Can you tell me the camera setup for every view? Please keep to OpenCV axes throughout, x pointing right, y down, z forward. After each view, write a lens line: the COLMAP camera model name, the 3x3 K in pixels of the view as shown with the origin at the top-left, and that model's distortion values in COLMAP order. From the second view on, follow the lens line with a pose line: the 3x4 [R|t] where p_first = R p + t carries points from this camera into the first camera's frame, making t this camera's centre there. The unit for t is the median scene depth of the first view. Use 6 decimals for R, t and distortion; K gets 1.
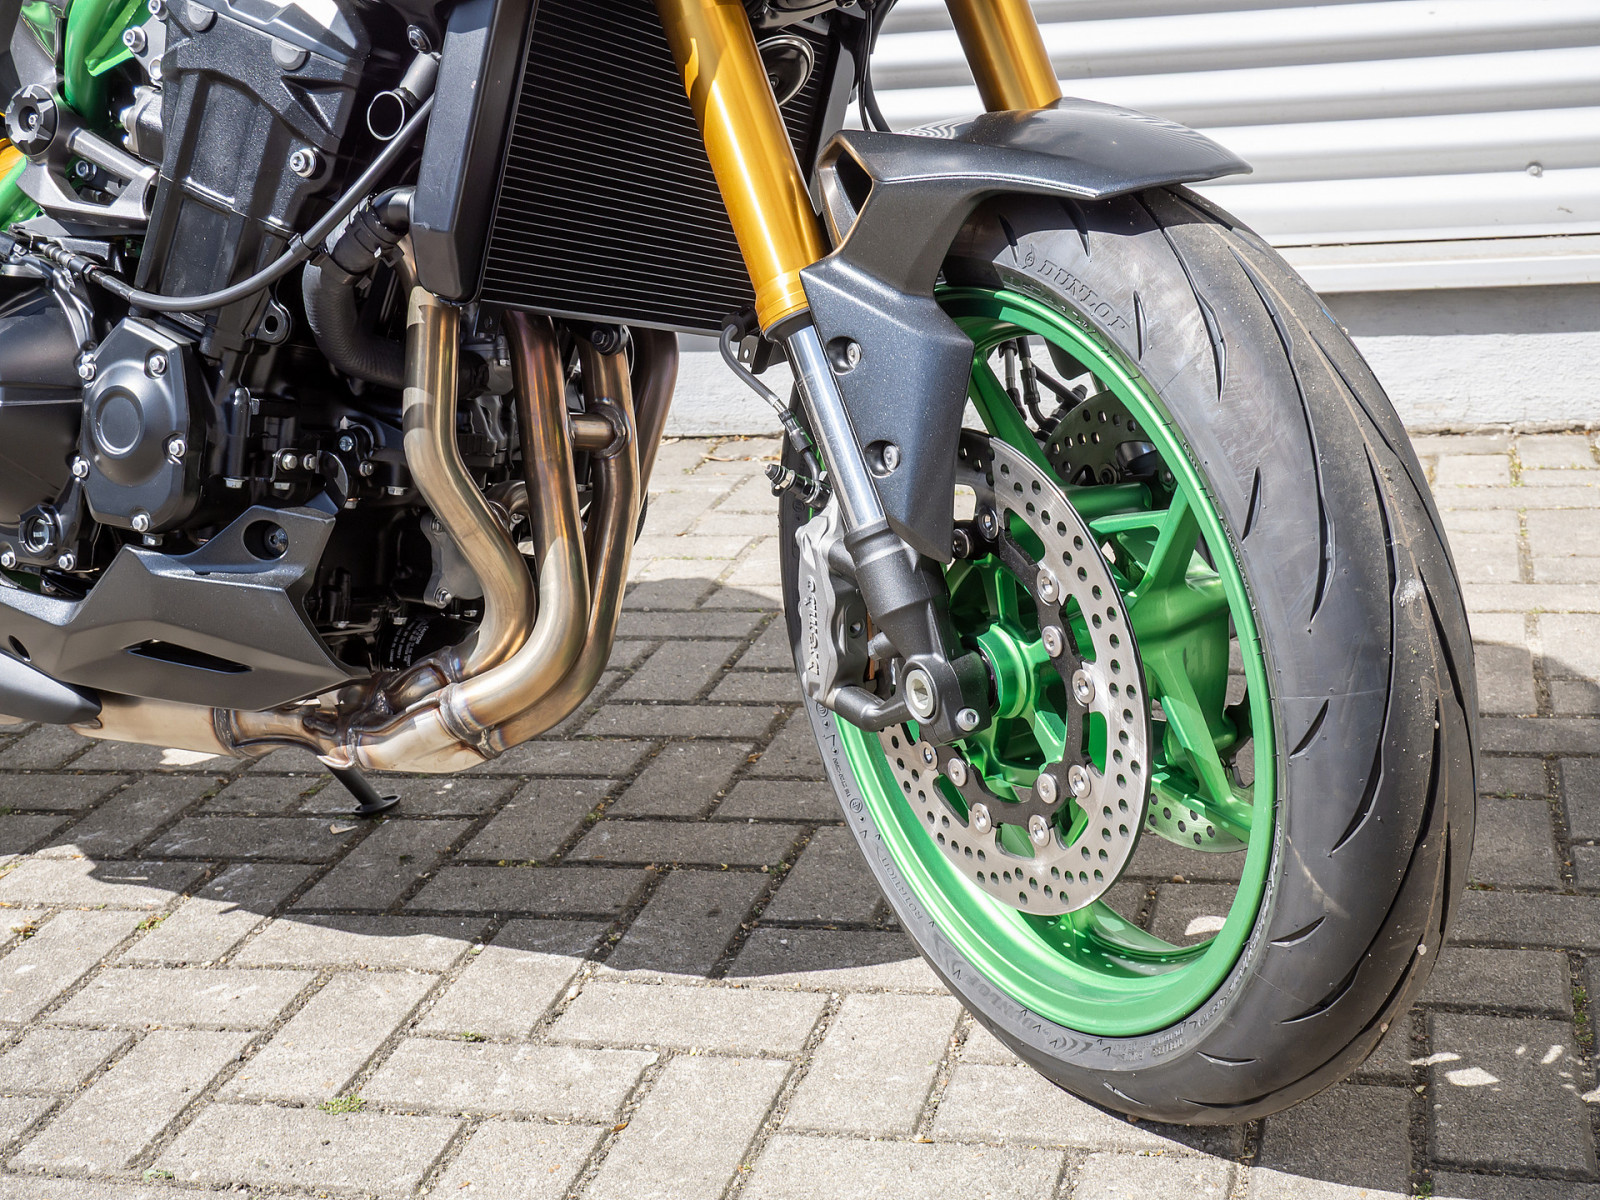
lens RADIAL K [[2493.6, 0, 803.6], [0, 2493.6, 593.0], [0, 0, 1]] dist [0.069024, 0.000000]
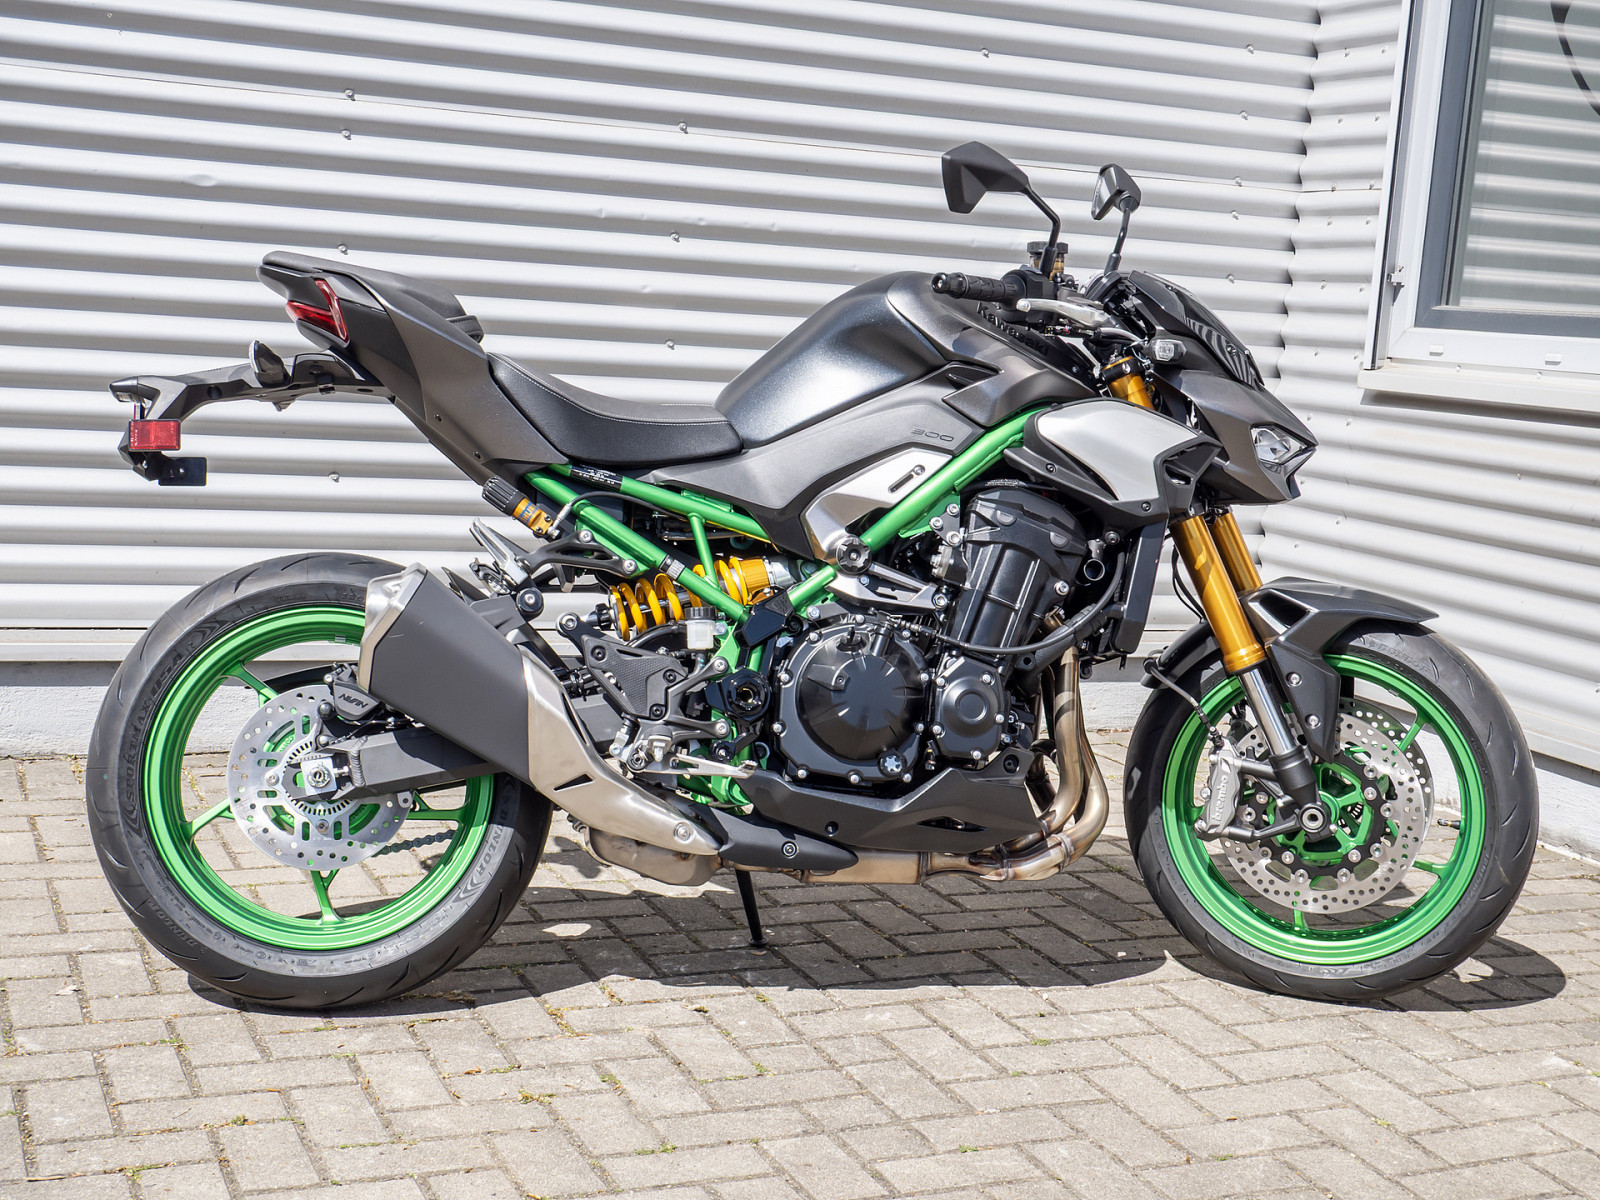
lens RADIAL K [[2130.5, 0, 794.8], [0, 2130.5, 605.5], [0, 0, 1]] dist [0.029174, 0.000000]
pose [[0.781989, 0.040637, 0.621966, -1.501533], [0.055107, 0.989457, -0.133933, 0.077304], [-0.620851, 0.139009, 0.771505, -0.279309]]
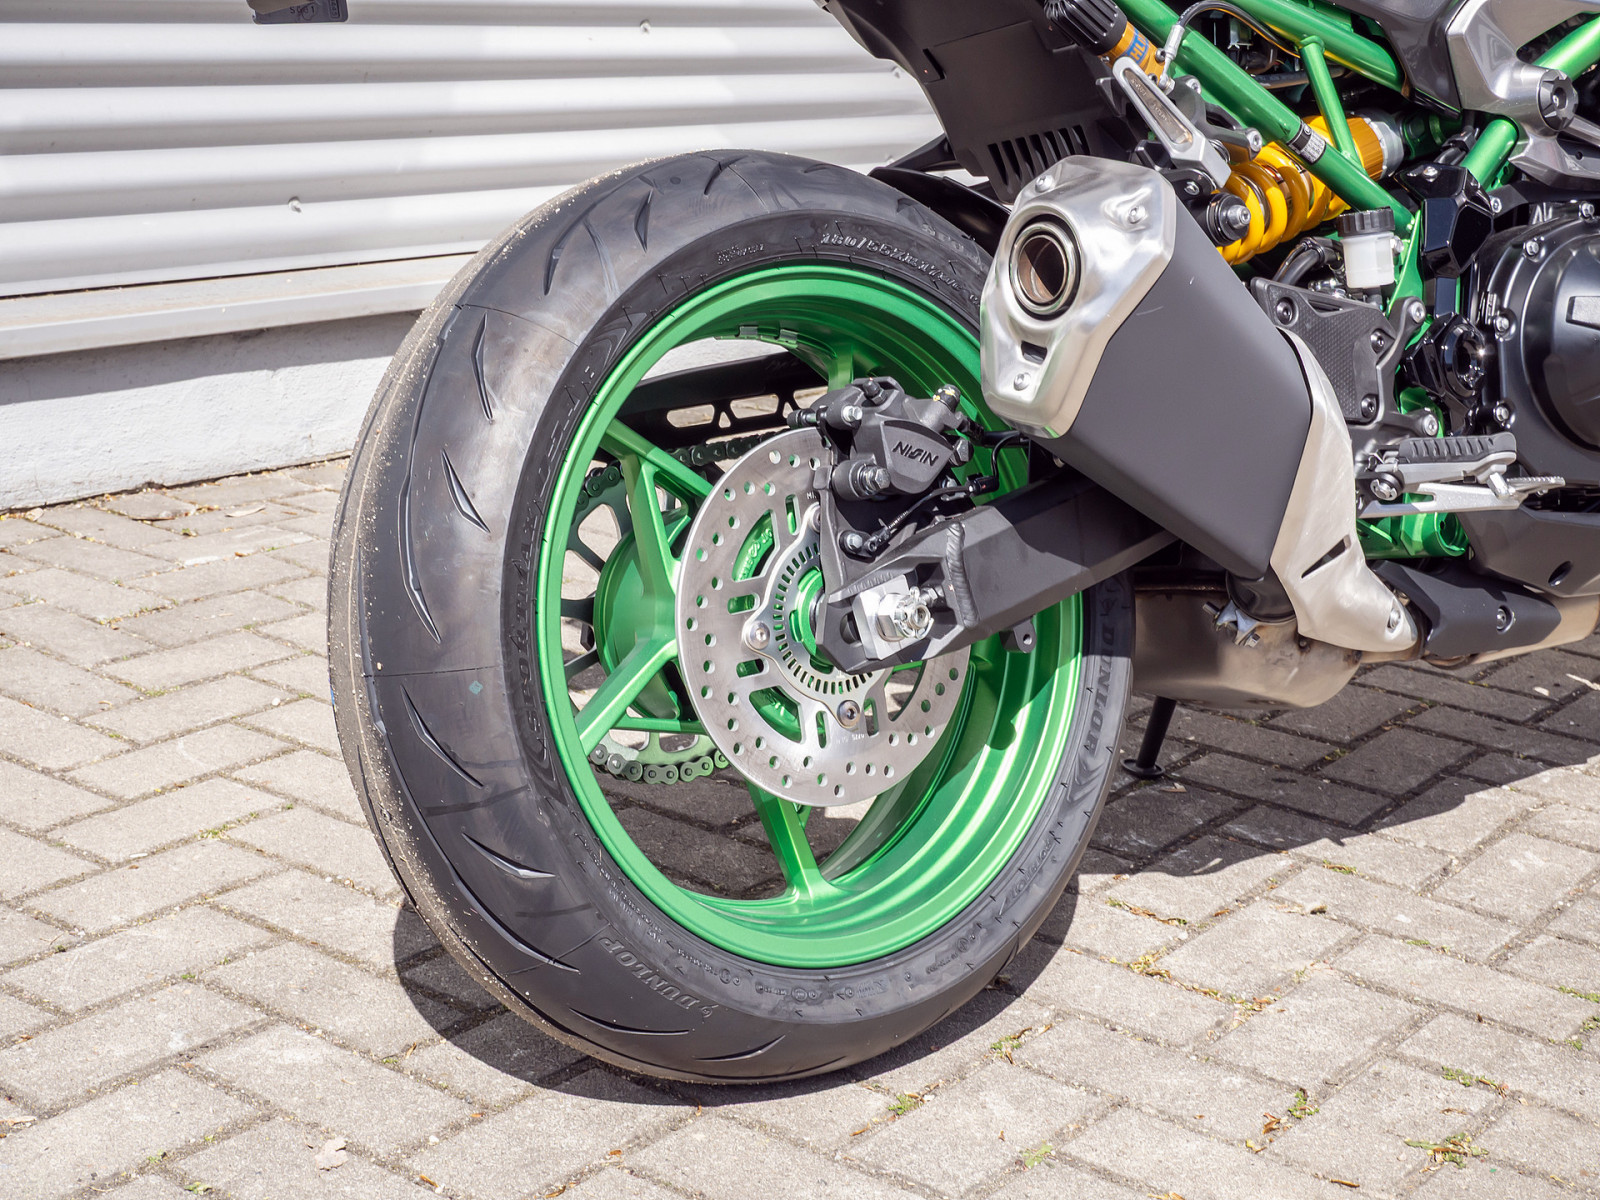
lens RADIAL K [[2572.1, 0, 802.9], [0, 2572.1, 590.6], [0, 0, 1]] dist [0.046153, 0.000000]
pose [[0.355963, -0.146787, 0.922900, -1.669580], [0.176803, 0.980329, 0.087728, -0.146690], [-0.917623, 0.131943, 0.374913, 0.981763]]
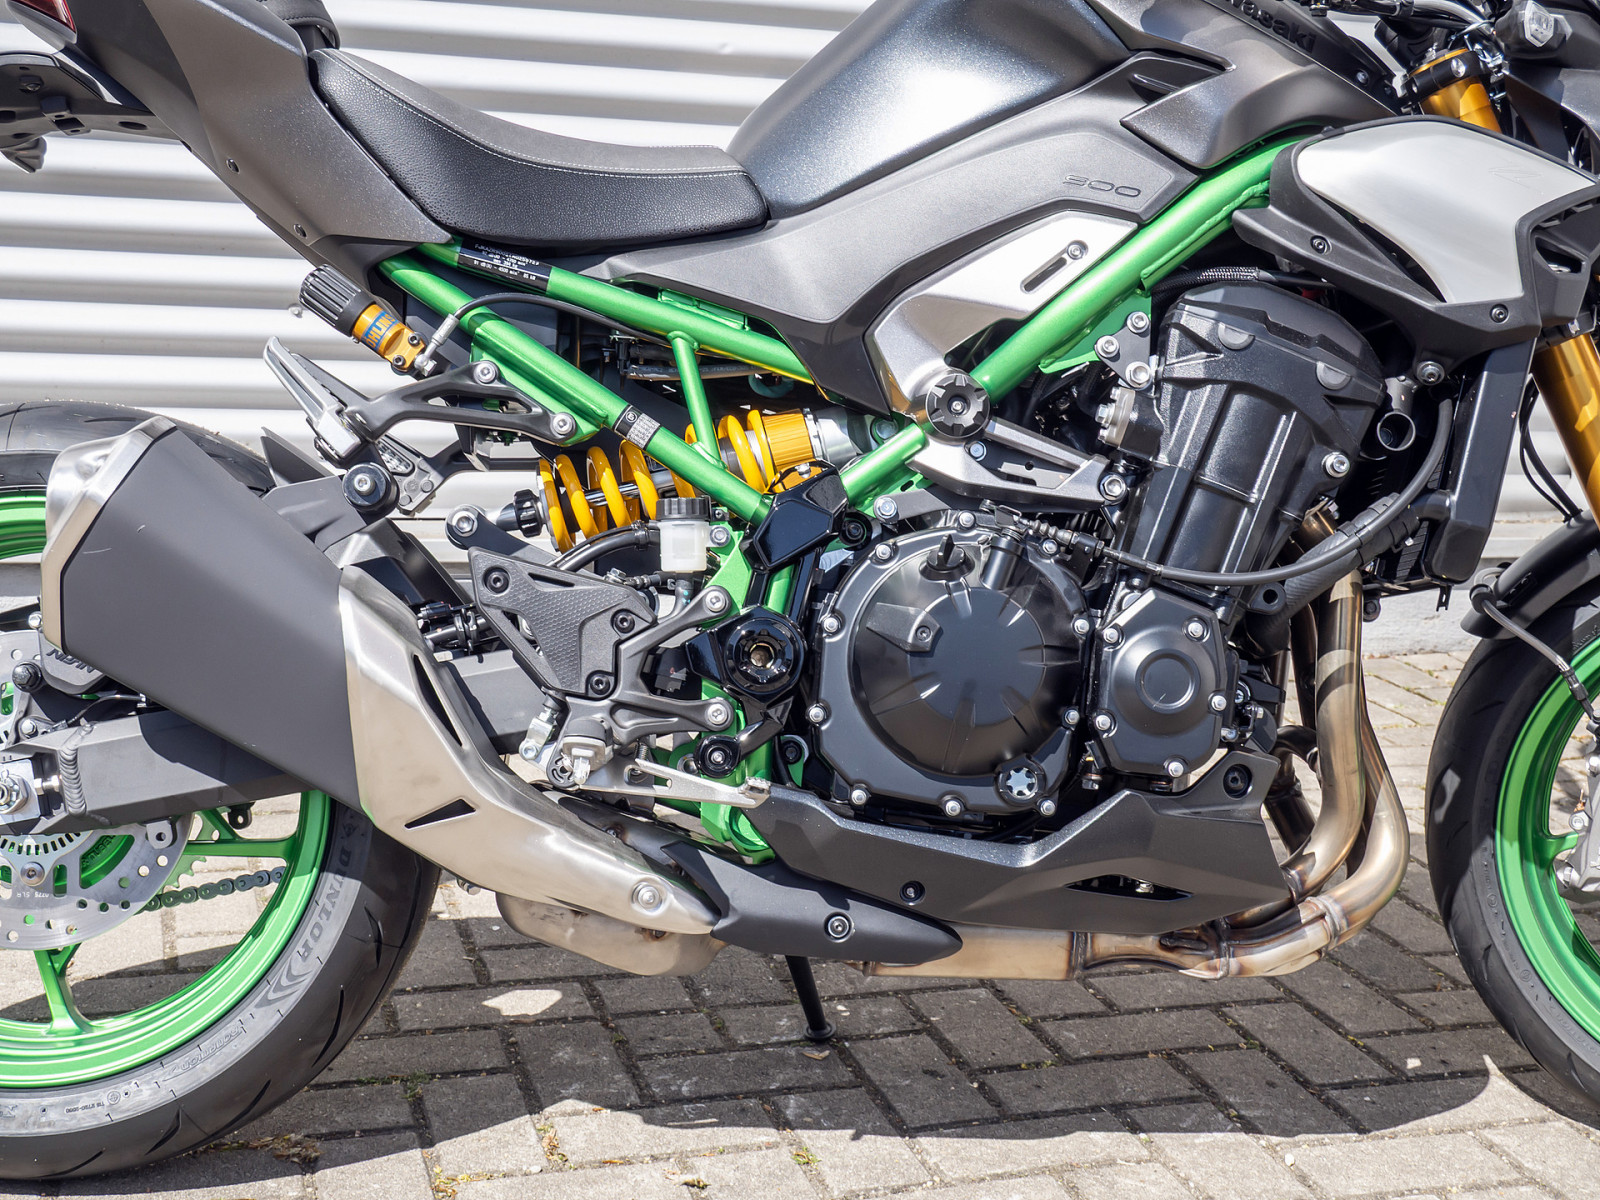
lens RADIAL K [[2130.5, 0, 803.1], [0, 2130.5, 608.0], [0, 0, 1]] dist [0.029174, 0.000000]
pose [[0.836139, 0.009945, 0.548428, -0.950761], [0.040264, 0.996026, -0.079448, -0.031865], [-0.547038, 0.088511, 0.832415, 0.289175]]
